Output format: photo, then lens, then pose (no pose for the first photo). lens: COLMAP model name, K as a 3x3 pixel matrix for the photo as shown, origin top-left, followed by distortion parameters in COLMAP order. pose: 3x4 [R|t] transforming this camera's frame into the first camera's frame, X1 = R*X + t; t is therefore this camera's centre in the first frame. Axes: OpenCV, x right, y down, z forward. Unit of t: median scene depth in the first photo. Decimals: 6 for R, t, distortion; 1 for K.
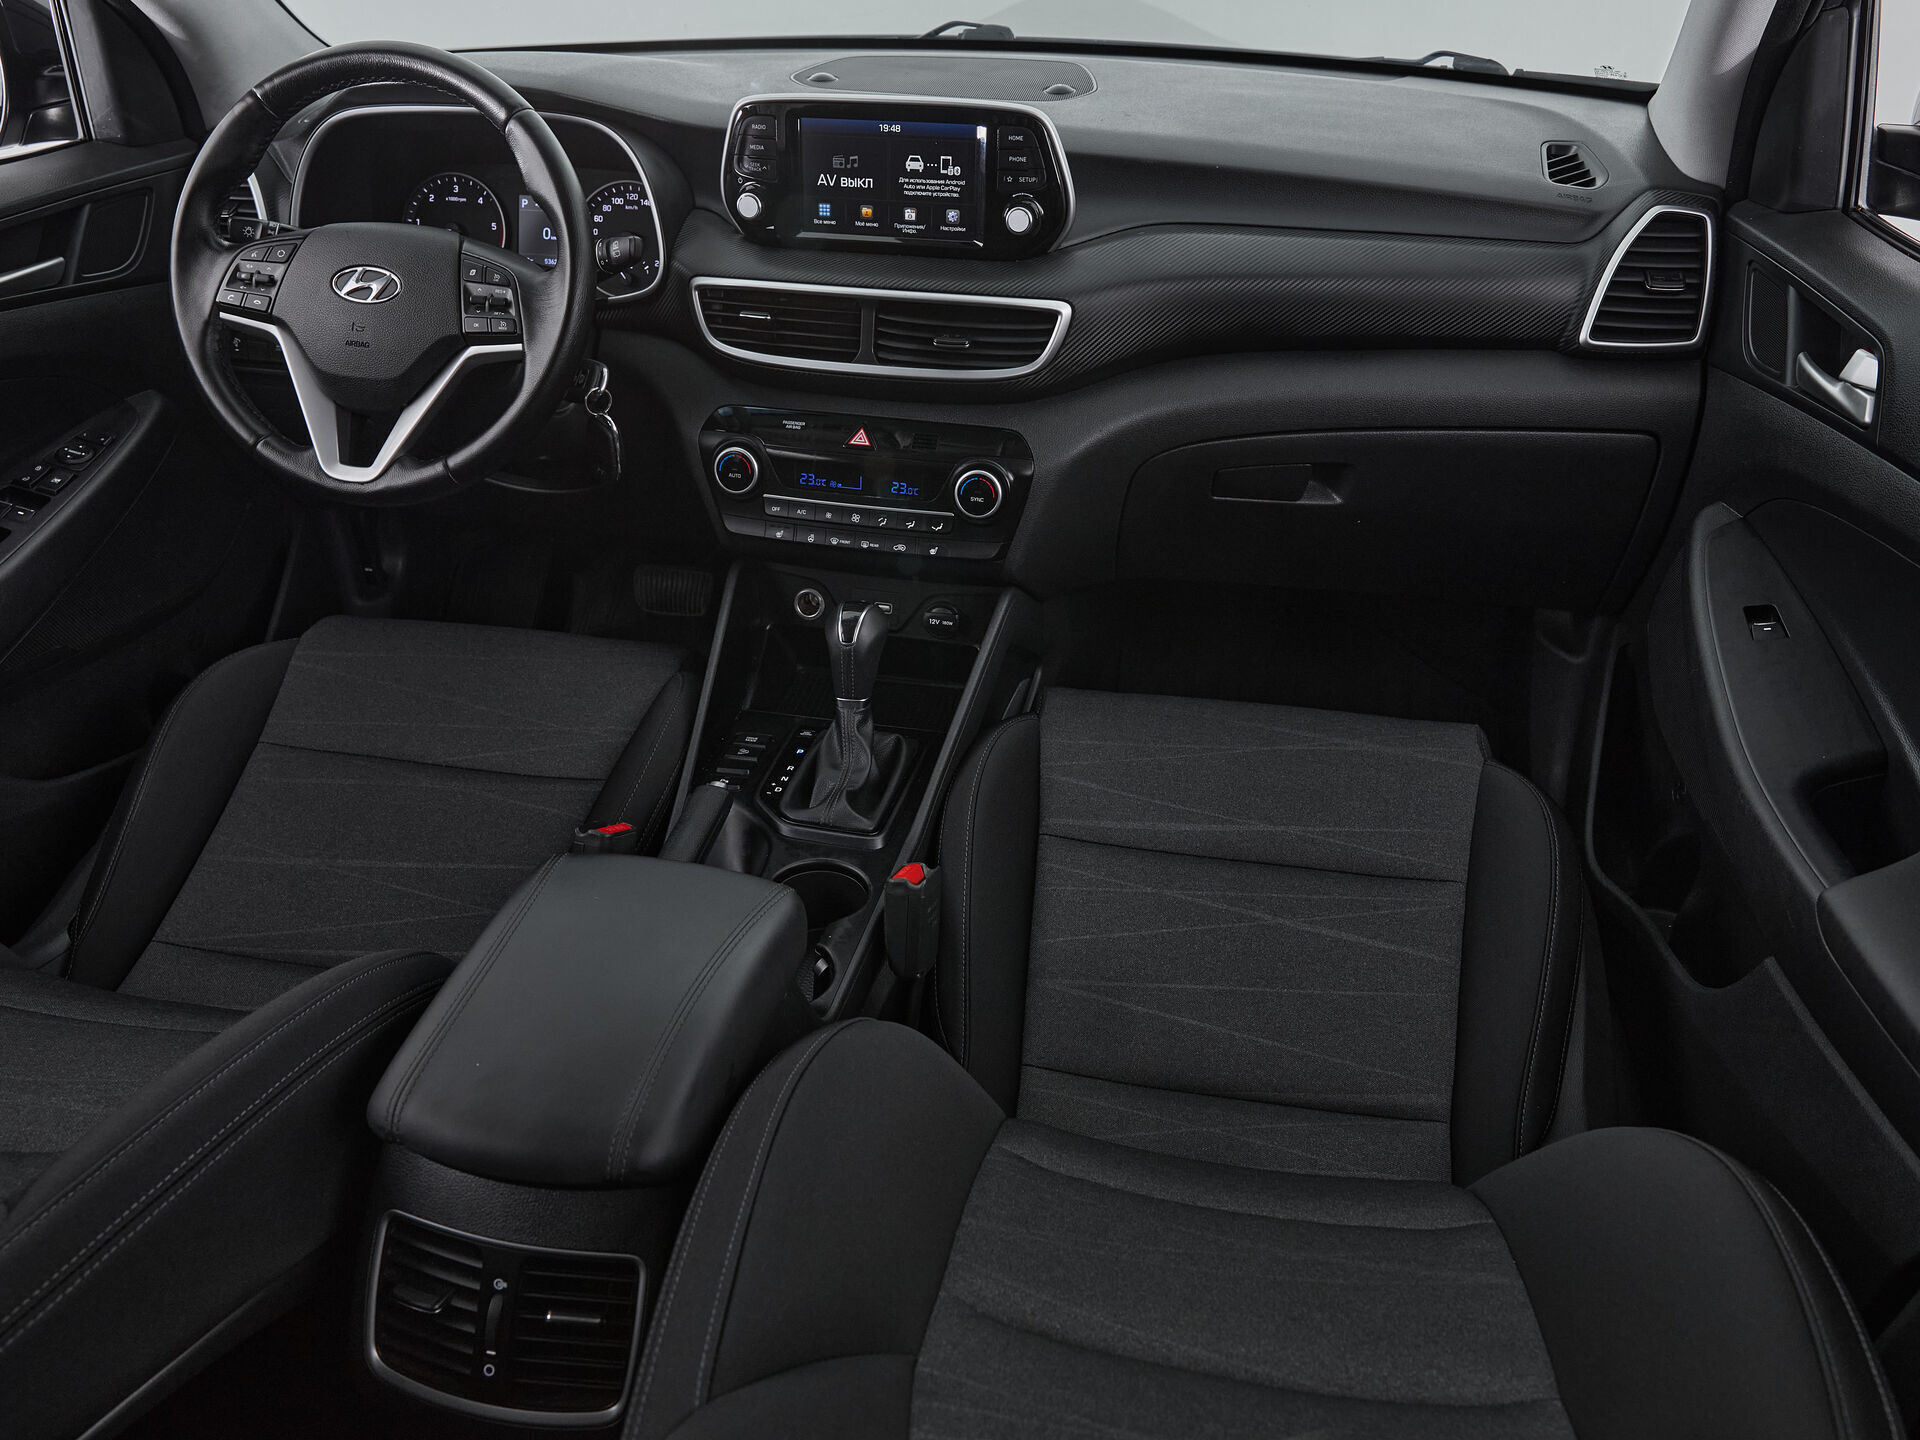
lens RADIAL K [[1455.3, 0, 954.4], [0, 1455.3, 704.1], [0, 0, 1]] dist [-0.007921, 0.004093]
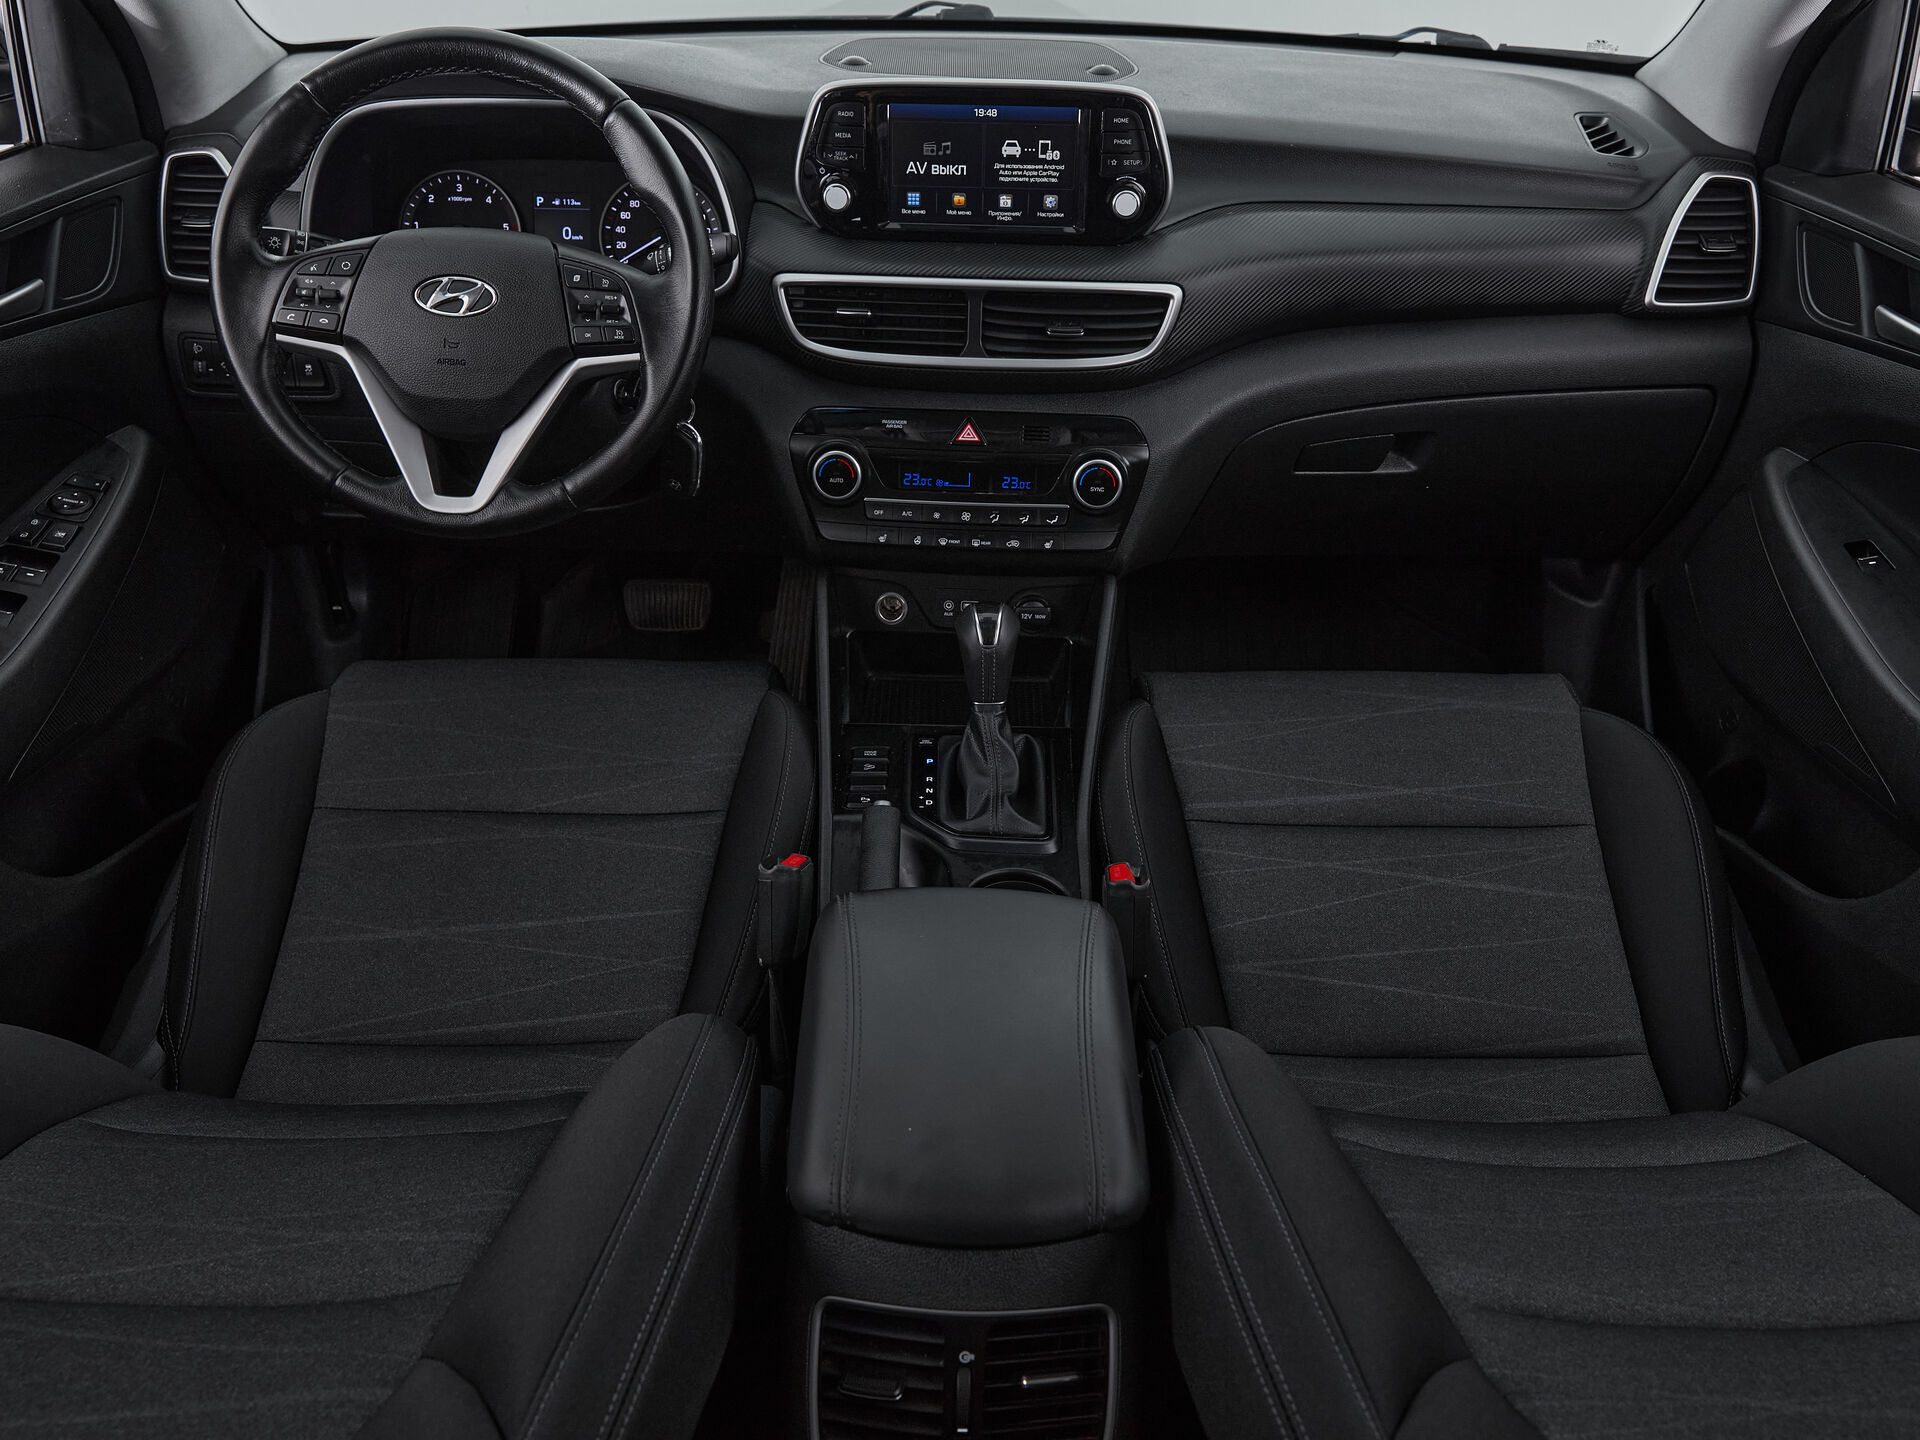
lens RADIAL K [[1455.3, 0, 957.8], [0, 1455.3, 702.9], [0, 0, 1]] dist [-0.007921, 0.004093]
pose [[0.981298, -0.089000, 0.170685, -0.257833], [0.086912, 0.996022, 0.019681, -0.024093], [-0.171757, -0.004478, 0.985129, 0.044690]]
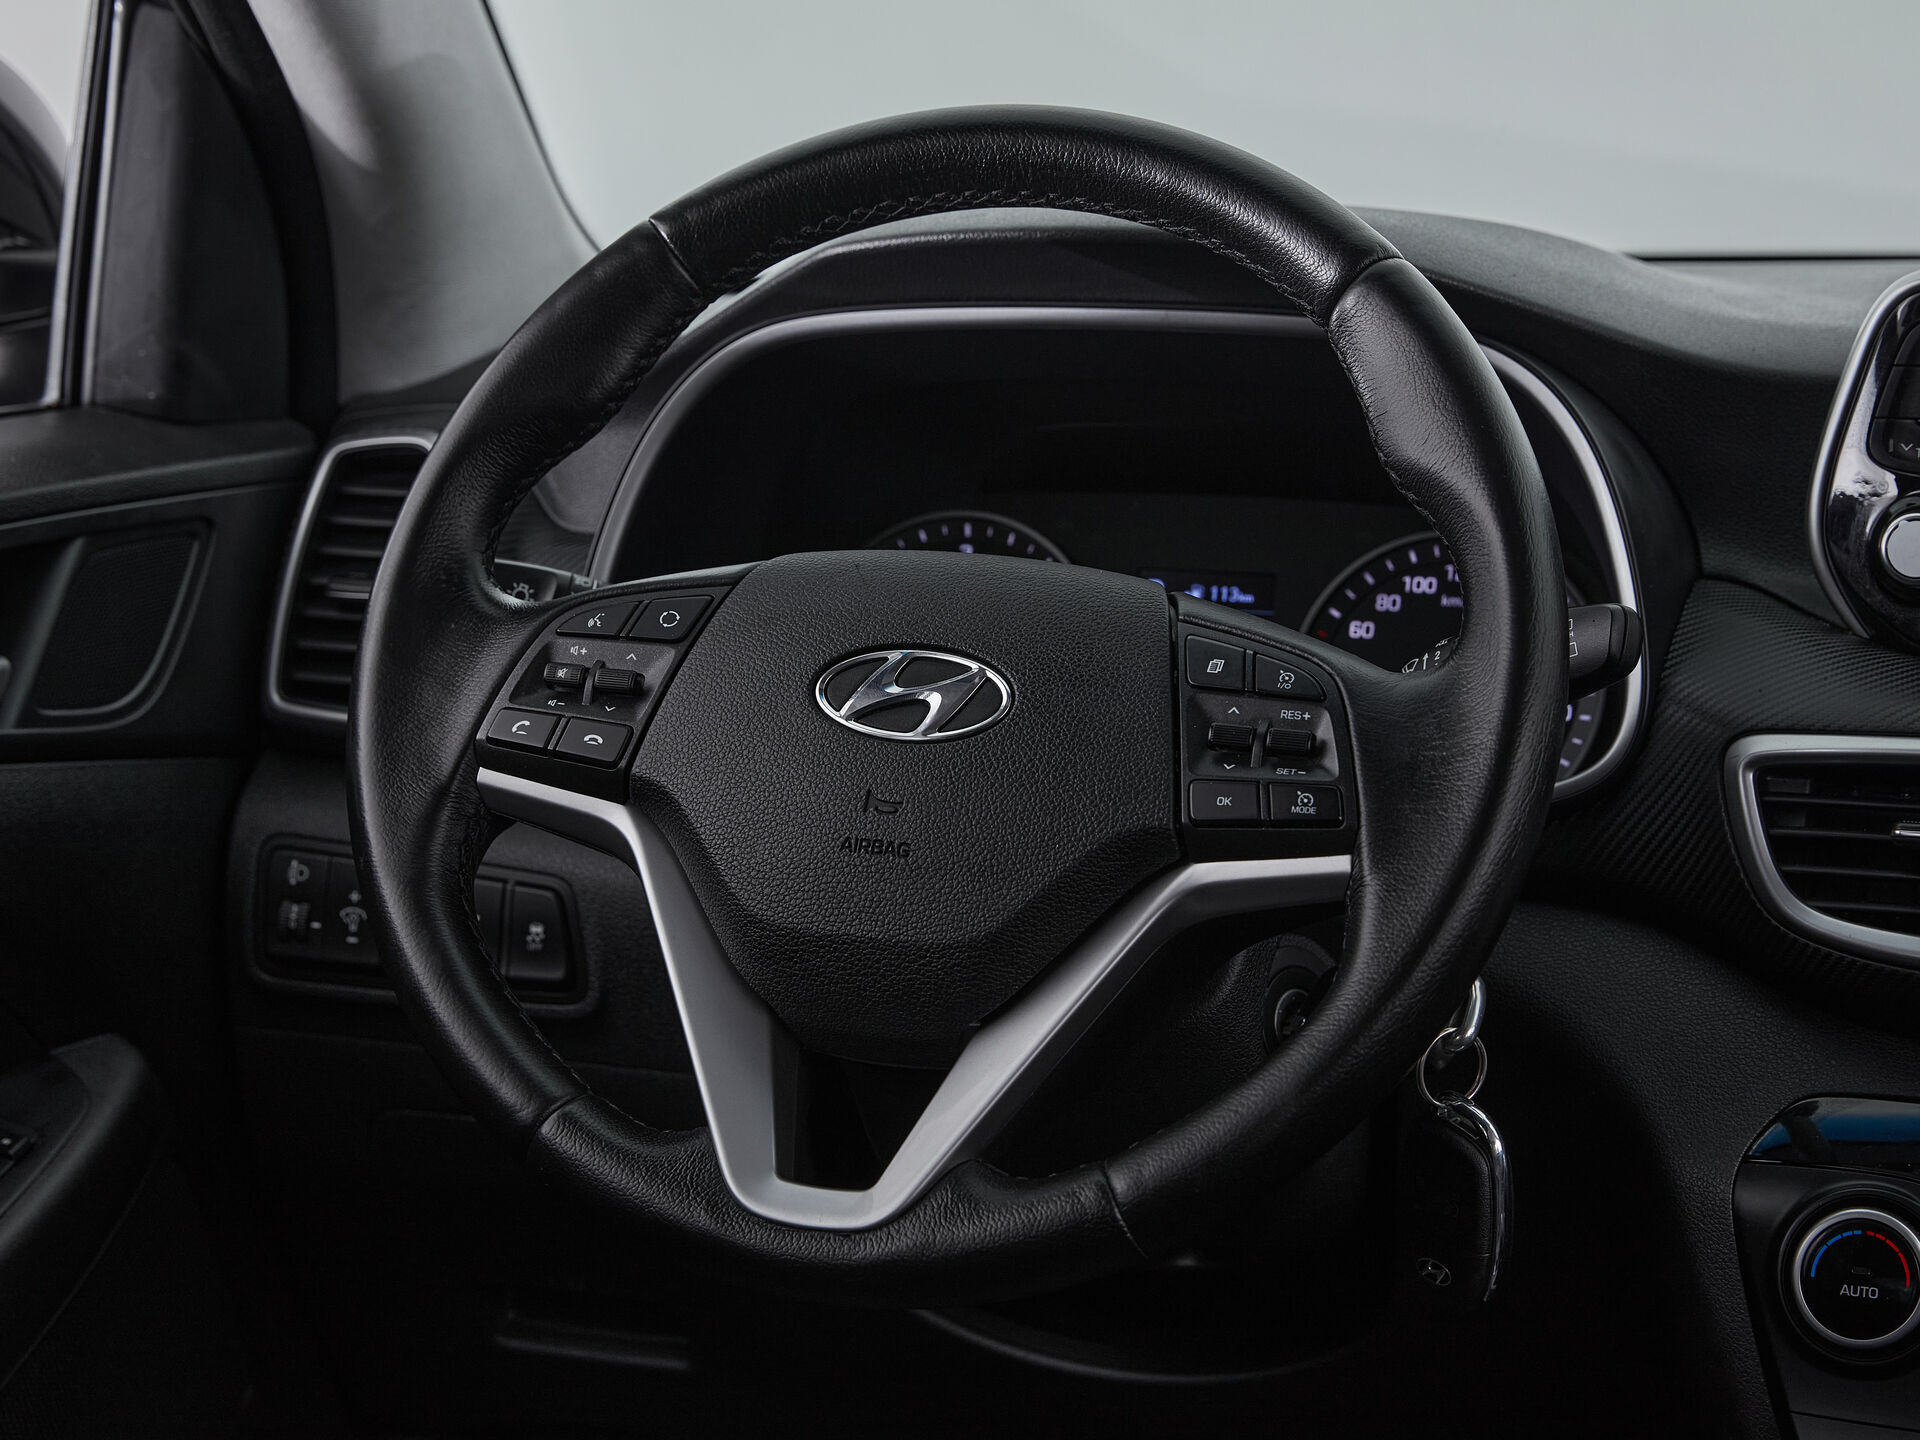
lens RADIAL K [[4064.6, 0, 945.8], [0, 4064.6, 731.0], [0, 0, 1]] dist [-0.055448, 0.000000]
pose [[0.991382, 0.021697, -0.129194, -0.250419], [-0.069451, 0.923242, -0.377891, 0.093575], [0.111078, 0.383607, 0.916792, 0.076300]]
